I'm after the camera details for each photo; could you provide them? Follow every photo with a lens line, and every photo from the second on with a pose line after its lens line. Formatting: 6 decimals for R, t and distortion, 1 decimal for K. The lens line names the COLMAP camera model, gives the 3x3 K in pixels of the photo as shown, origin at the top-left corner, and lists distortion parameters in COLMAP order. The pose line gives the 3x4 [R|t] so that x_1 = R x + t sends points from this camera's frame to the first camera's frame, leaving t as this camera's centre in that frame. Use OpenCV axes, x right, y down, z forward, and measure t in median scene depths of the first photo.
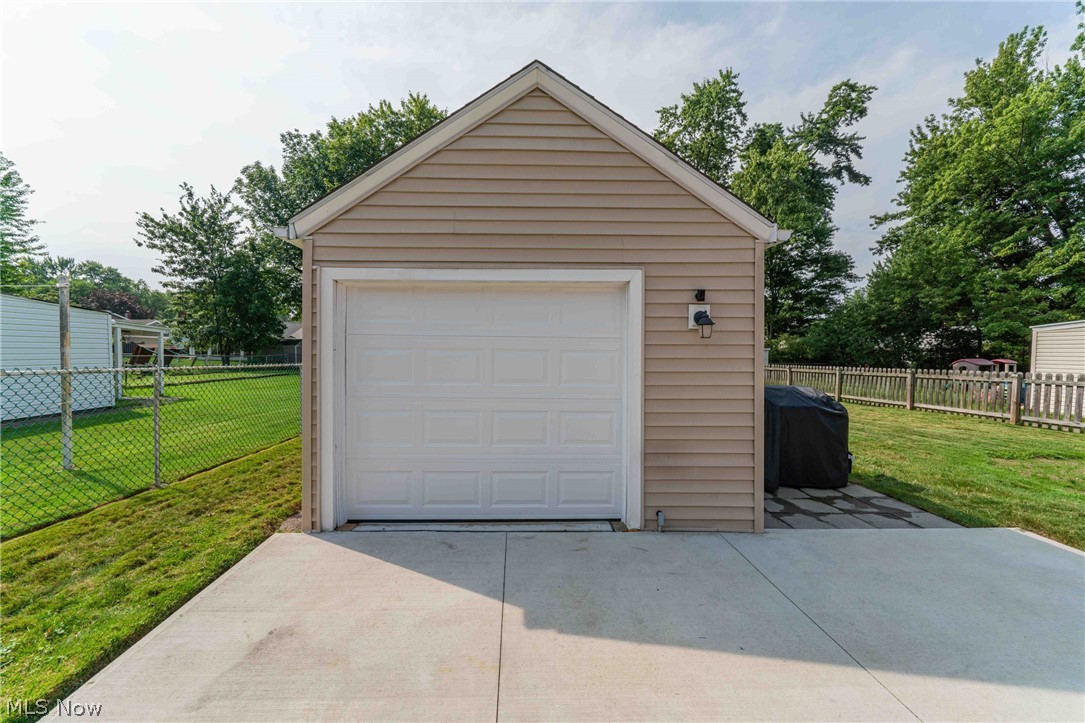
lens RADIAL K [[373.5, 0, 538.1], [0, 373.5, 357.3], [0, 0, 1]] dist [-0.002472, -0.000178]
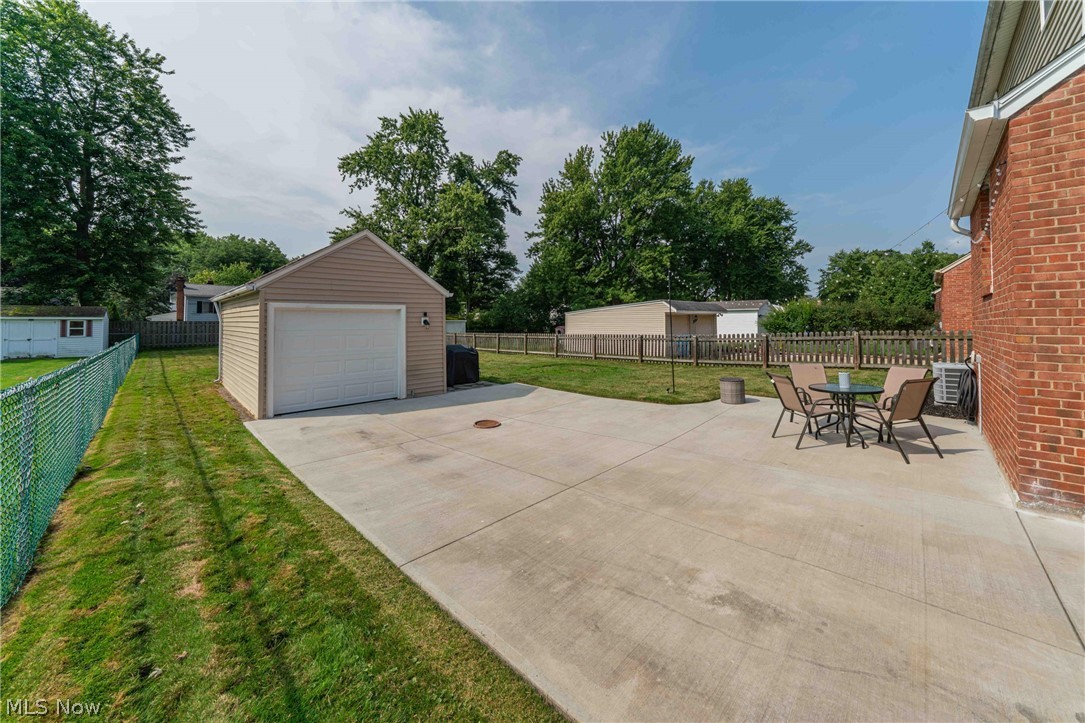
lens RADIAL K [[373.5, 0, 551.0], [0, 373.5, 316.1], [0, 0, 1]] dist [-0.002472, -0.000178]
pose [[0.723832, -0.000325, 0.689976, -0.102090], [0.017306, 0.999694, -0.017685, -0.009649], [-0.689759, 0.024742, 0.723616, -0.210642]]
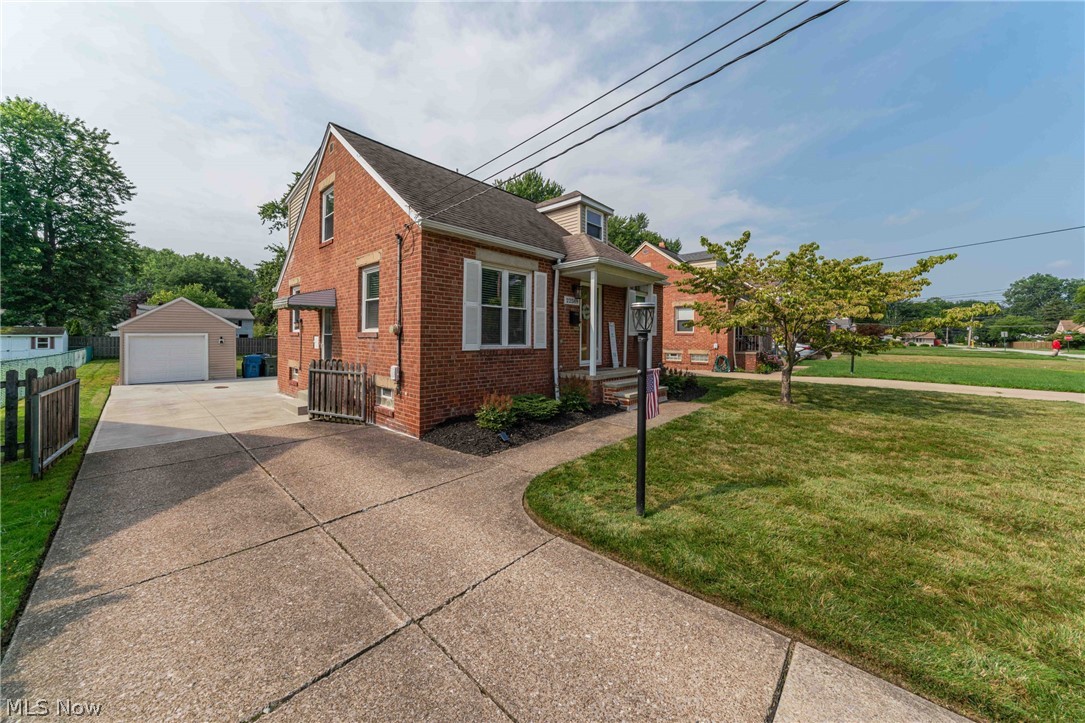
lens RADIAL K [[373.5, 0, 547.3], [0, 373.5, 338.0], [0, 0, 1]] dist [-0.002472, -0.000178]
pose [[0.707475, -0.010948, 0.706653, -0.008648], [0.012417, 0.999918, 0.003060, -0.013629], [-0.706629, 0.006610, 0.707553, -0.772704]]
